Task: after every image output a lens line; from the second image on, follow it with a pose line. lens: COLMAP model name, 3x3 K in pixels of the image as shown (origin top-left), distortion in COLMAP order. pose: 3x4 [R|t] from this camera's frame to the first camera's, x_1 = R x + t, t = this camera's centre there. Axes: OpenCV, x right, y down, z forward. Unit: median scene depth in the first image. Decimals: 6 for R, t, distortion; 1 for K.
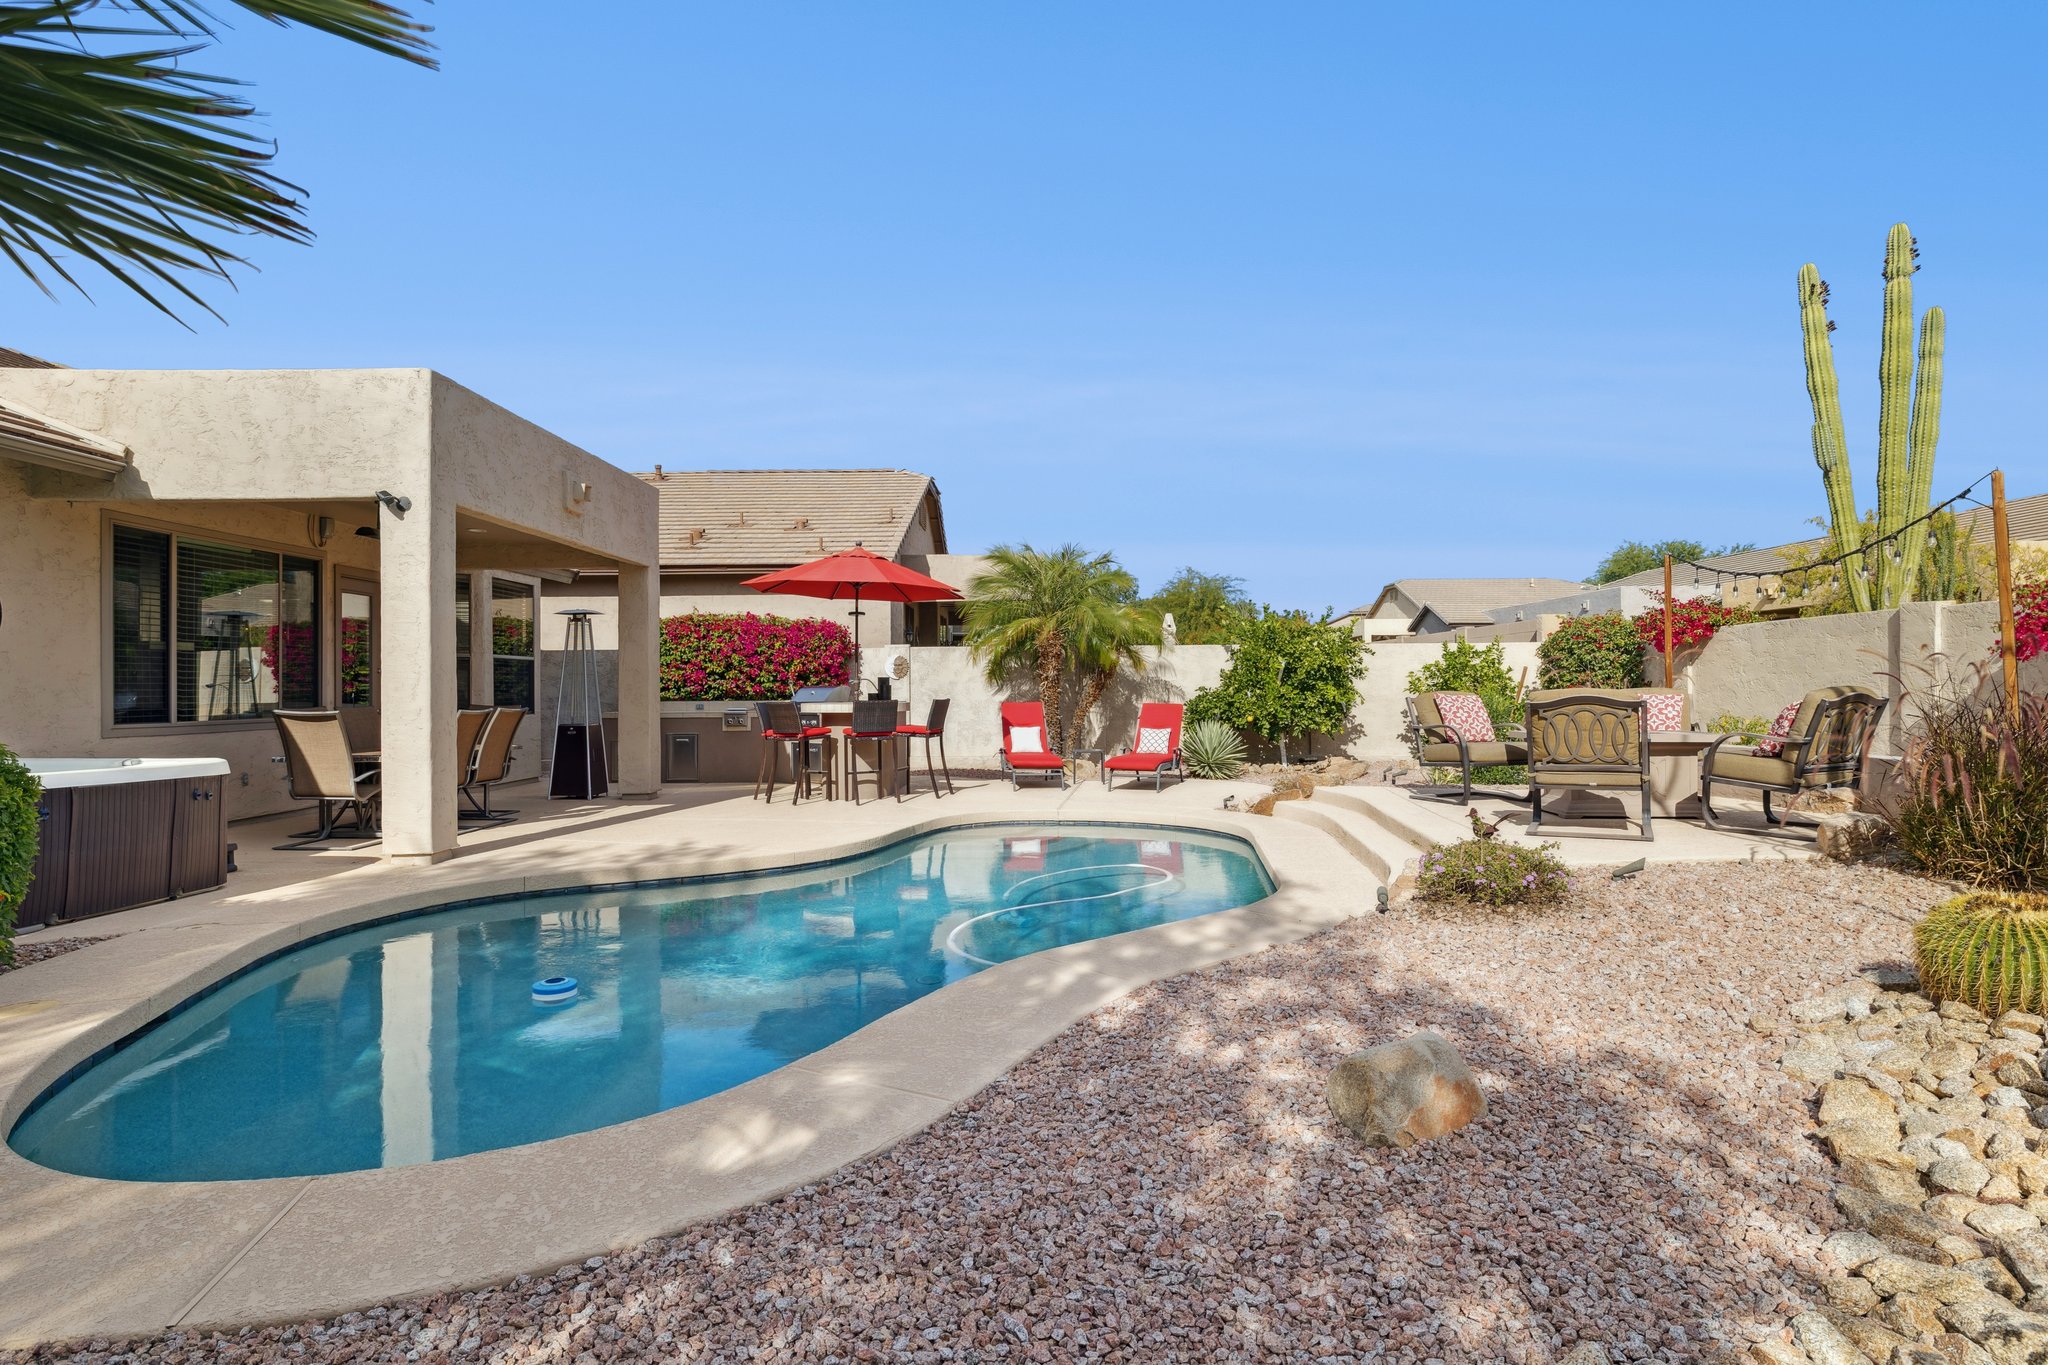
lens RADIAL K [[1117.2, 0, 1028.5], [0, 1117.2, 681.0], [0, 0, 1]] dist [0.000070, 0.000234]
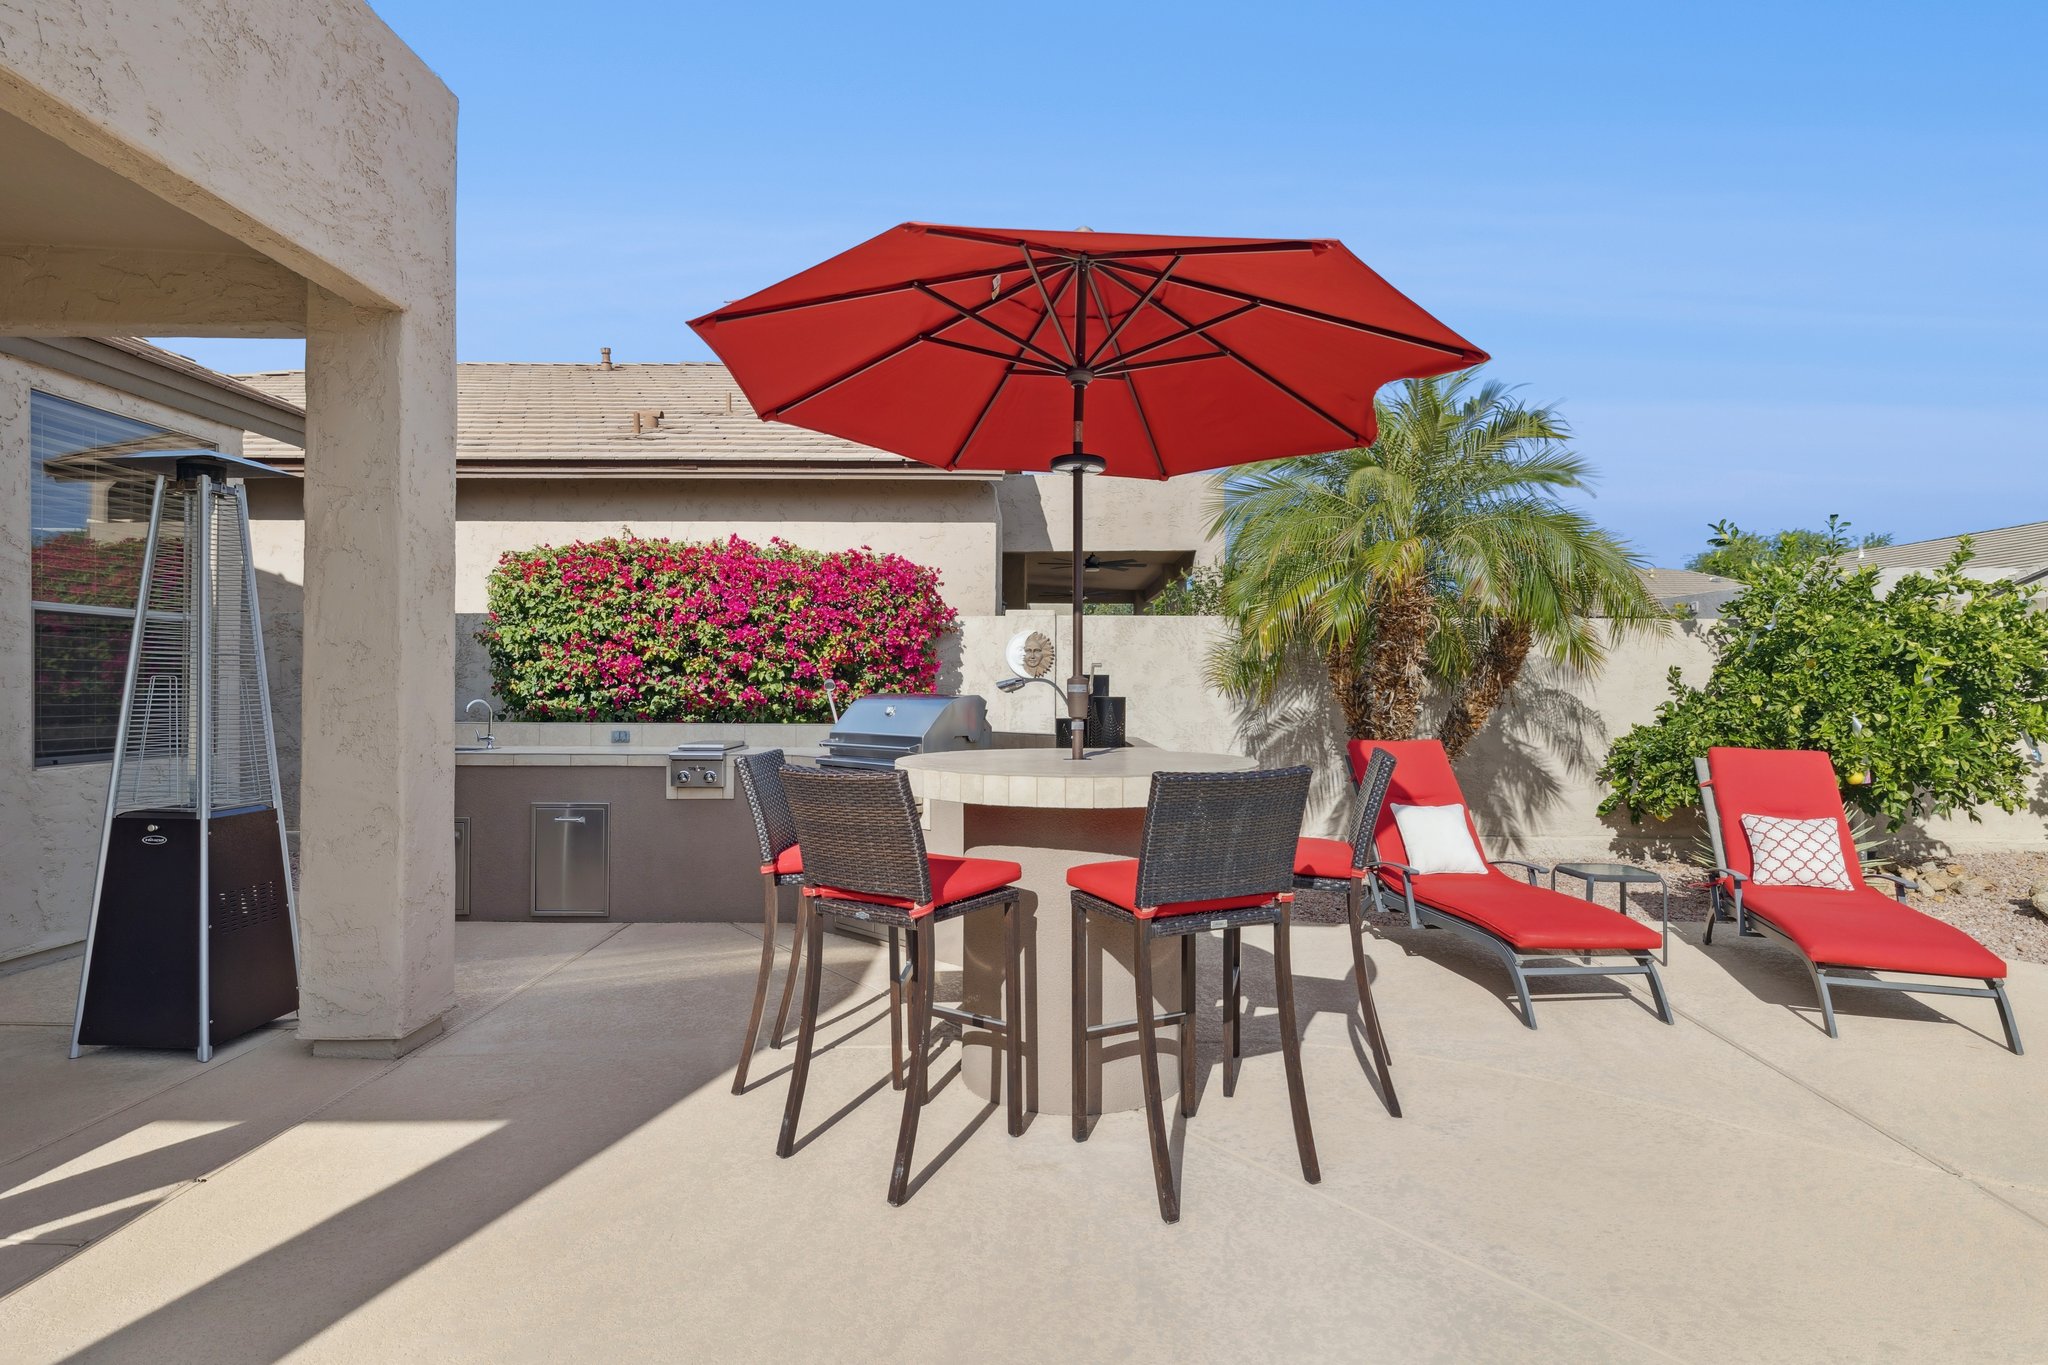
lens RADIAL K [[1117.2, 0, 1019.6], [0, 1117.2, 683.4], [0, 0, 1]] dist [0.000070, 0.000234]
pose [[0.999930, 0.010704, -0.005130, -0.127255], [-0.010698, 0.999942, 0.001118, 0.000048], [0.005141, -0.001063, 0.999986, 0.529227]]
